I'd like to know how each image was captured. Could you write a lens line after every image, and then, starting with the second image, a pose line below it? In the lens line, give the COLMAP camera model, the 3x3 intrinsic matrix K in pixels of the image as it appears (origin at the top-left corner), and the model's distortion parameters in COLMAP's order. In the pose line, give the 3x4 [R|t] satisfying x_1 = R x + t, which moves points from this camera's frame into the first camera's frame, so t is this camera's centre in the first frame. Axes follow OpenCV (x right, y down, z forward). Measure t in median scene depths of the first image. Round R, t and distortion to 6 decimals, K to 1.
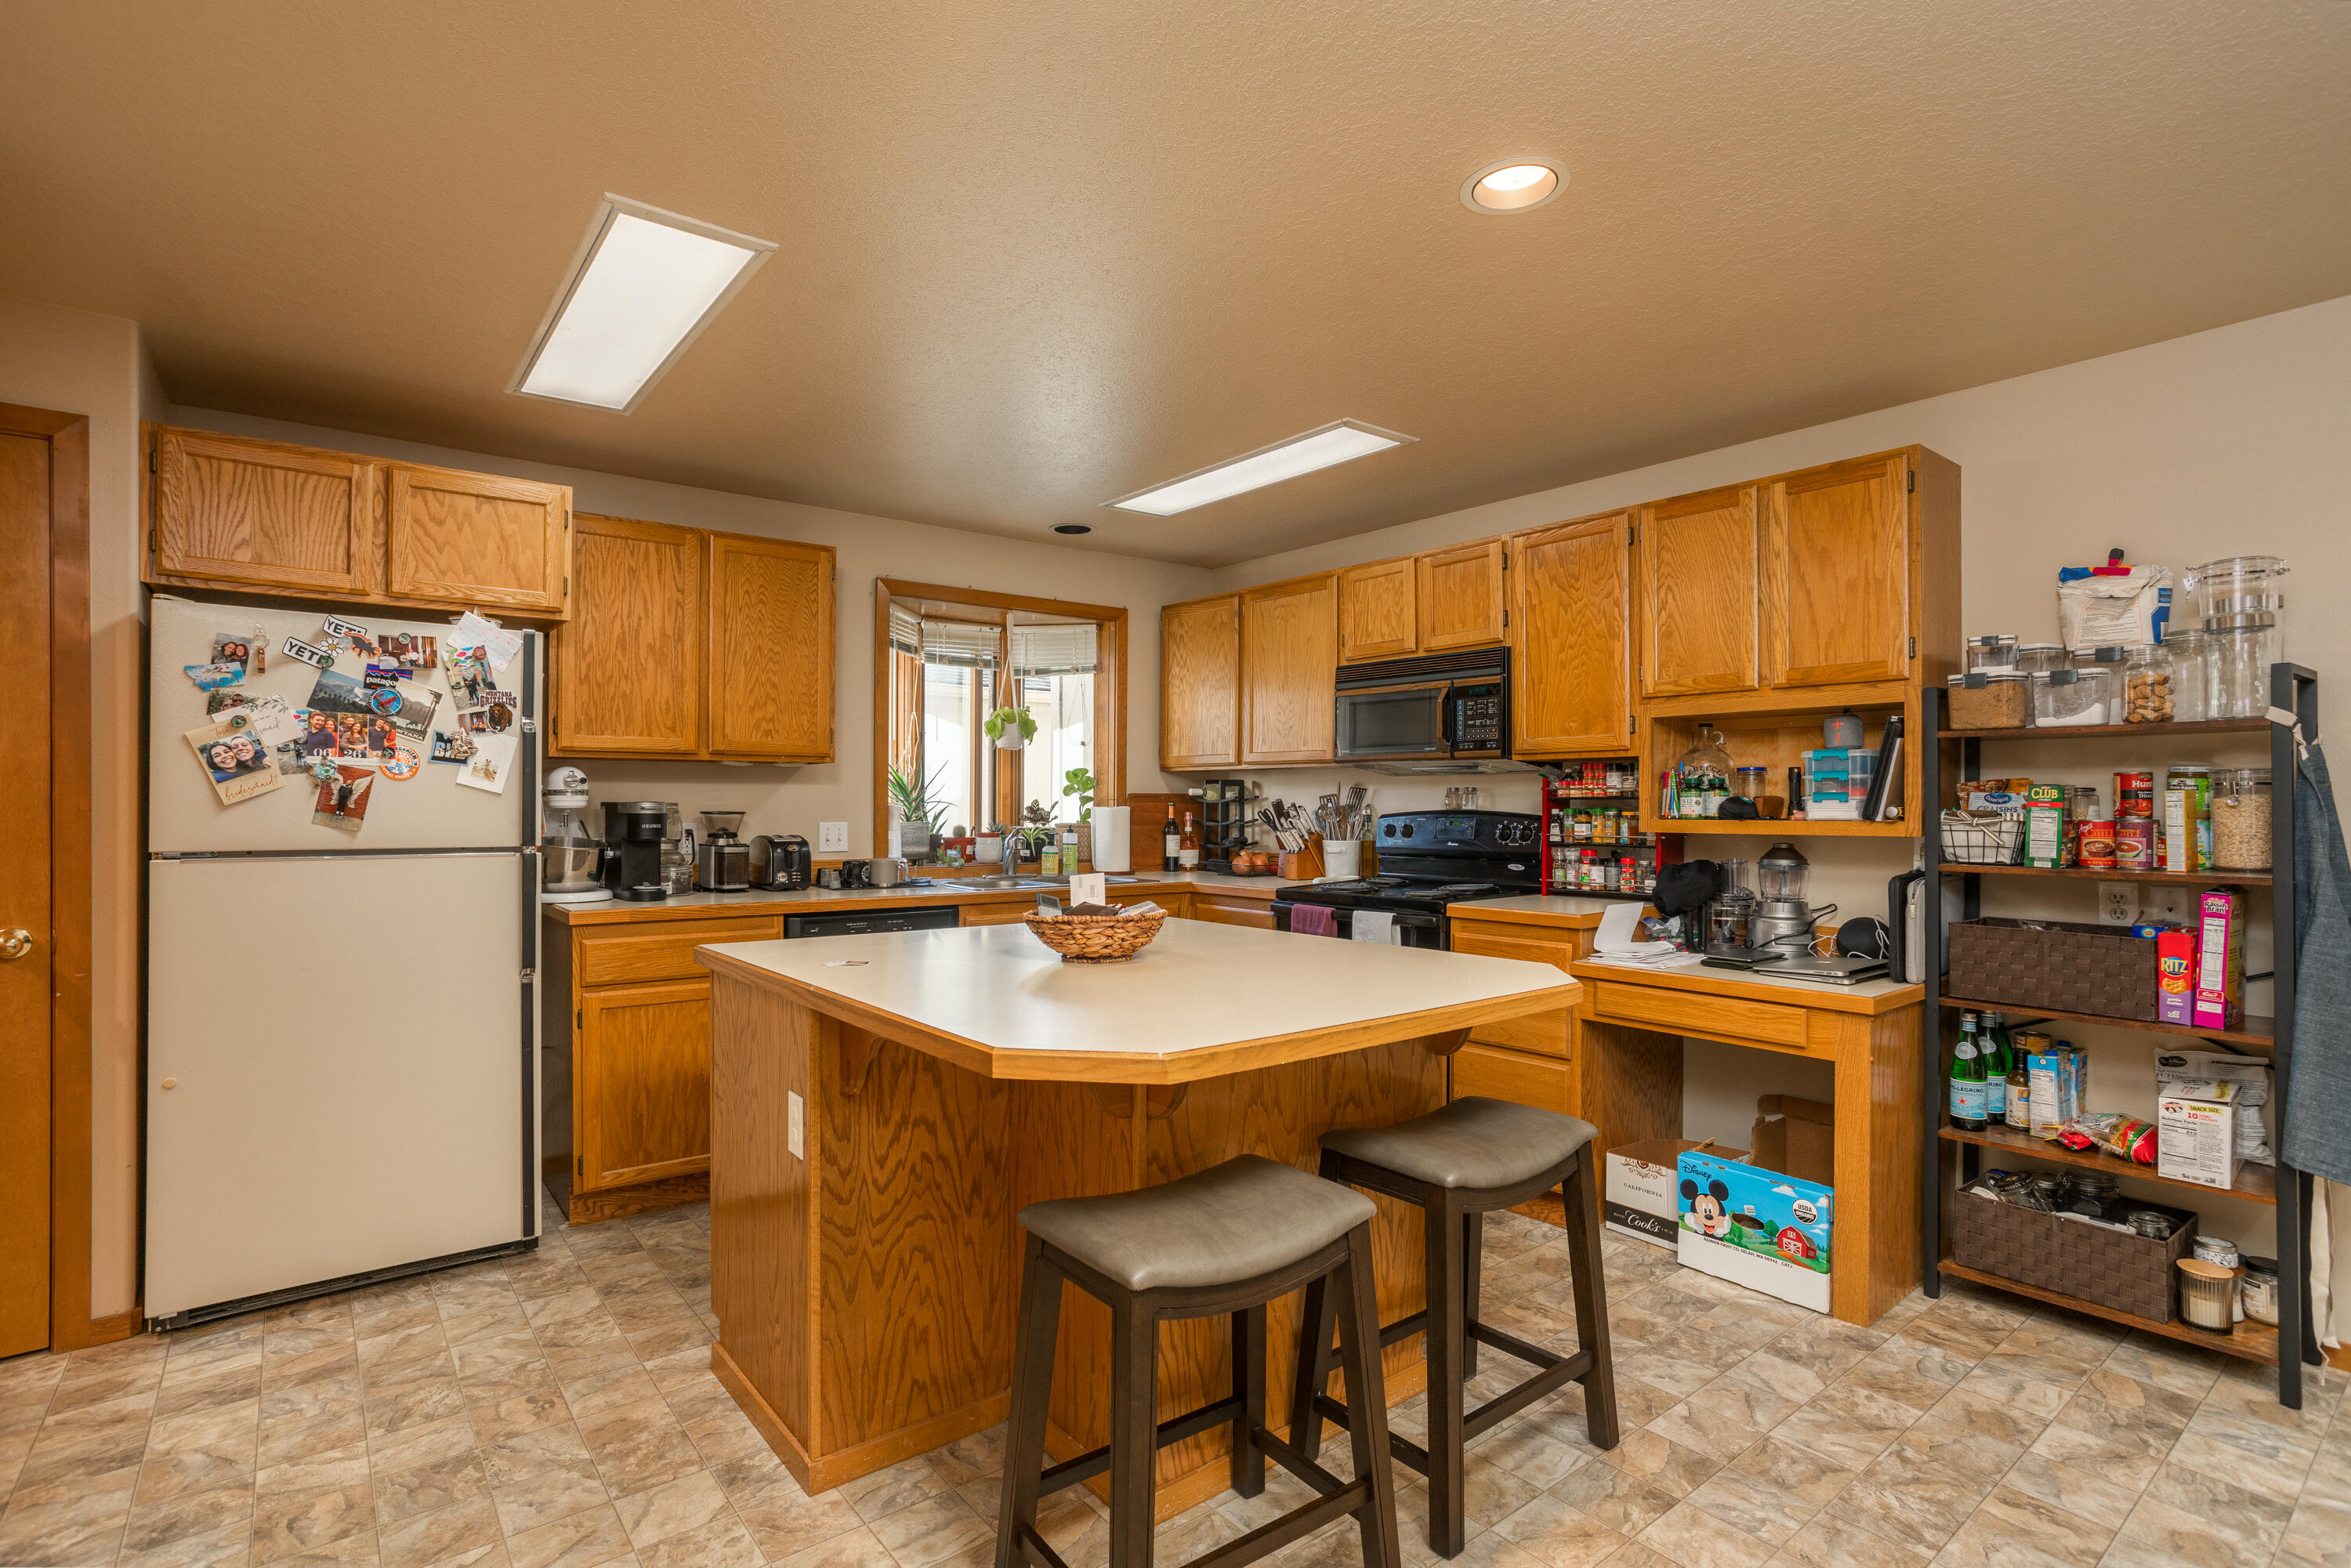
lens RADIAL K [[1144.7, 0, 1173.1], [0, 1144.7, 796.2], [0, 0, 1]] dist [-0.005588, 0.000598]
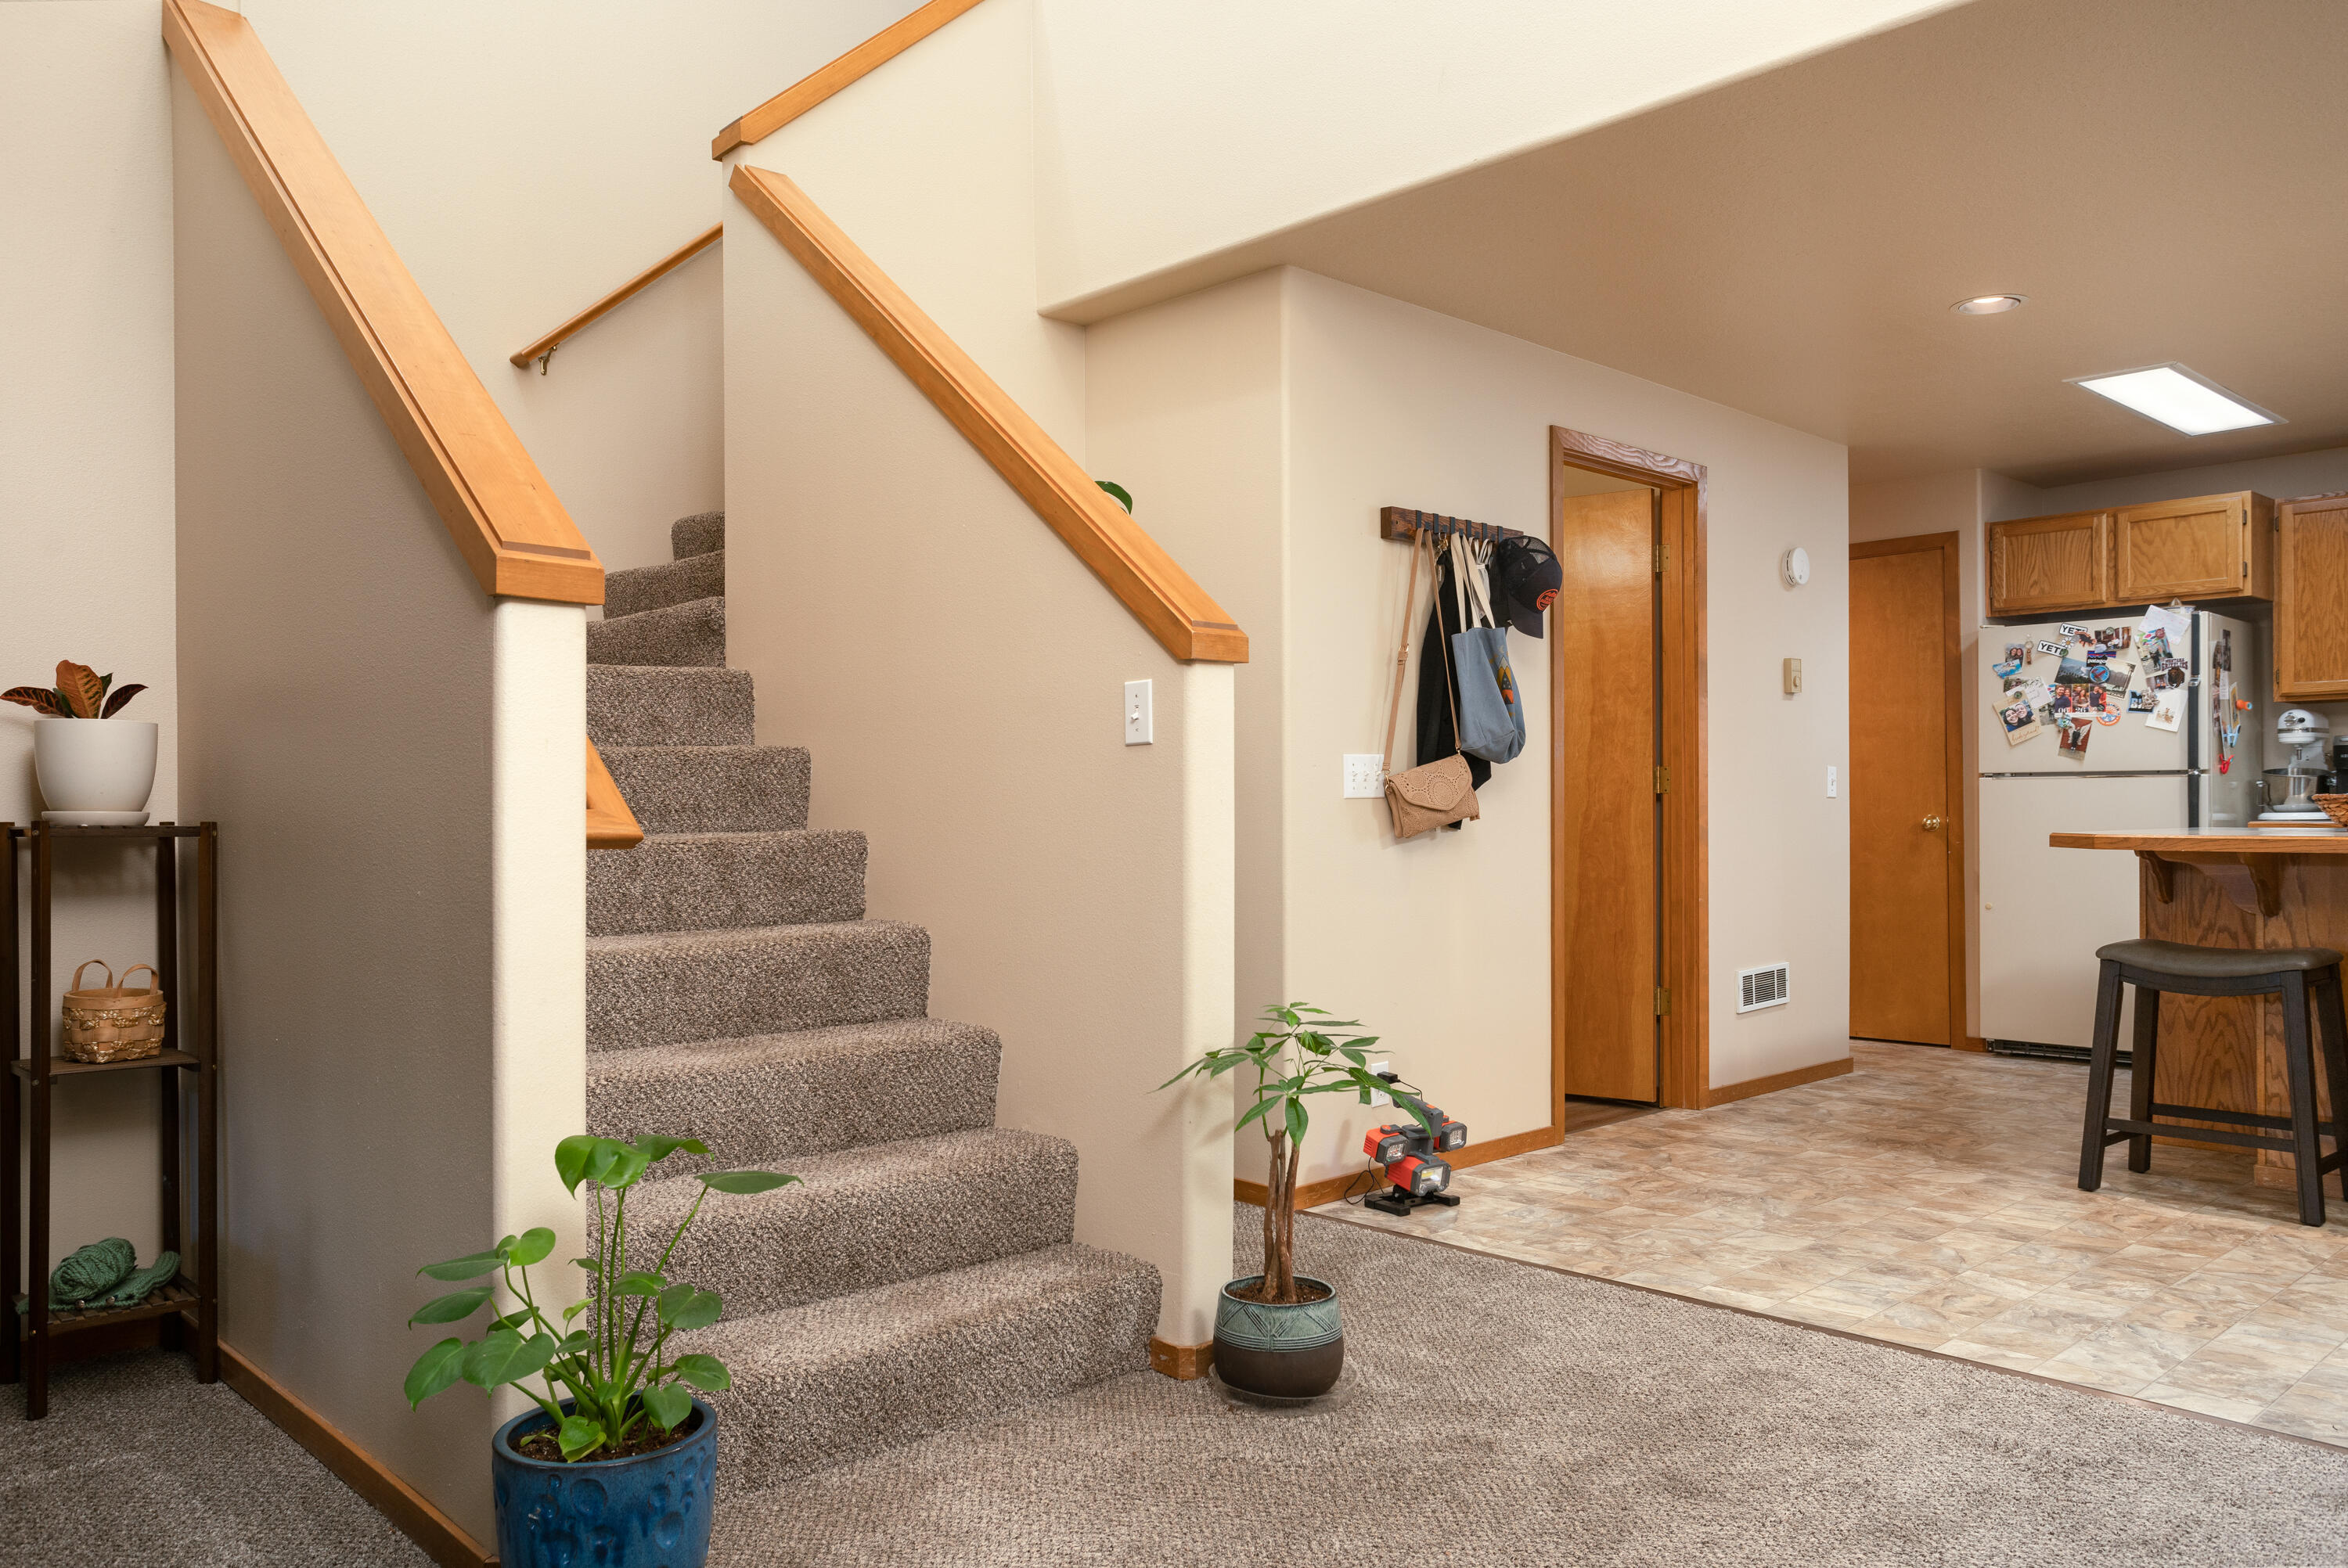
lens RADIAL K [[1707.5, 0, 1171.2], [0, 1707.5, 795.5], [0, 0, 1]] dist [0.002509, 0.002280]
pose [[0.099071, -0.017363, -0.994929, 1.436944], [0.011445, 0.999801, -0.016309, 0.100765], [0.995015, -0.009772, 0.099250, -0.448501]]
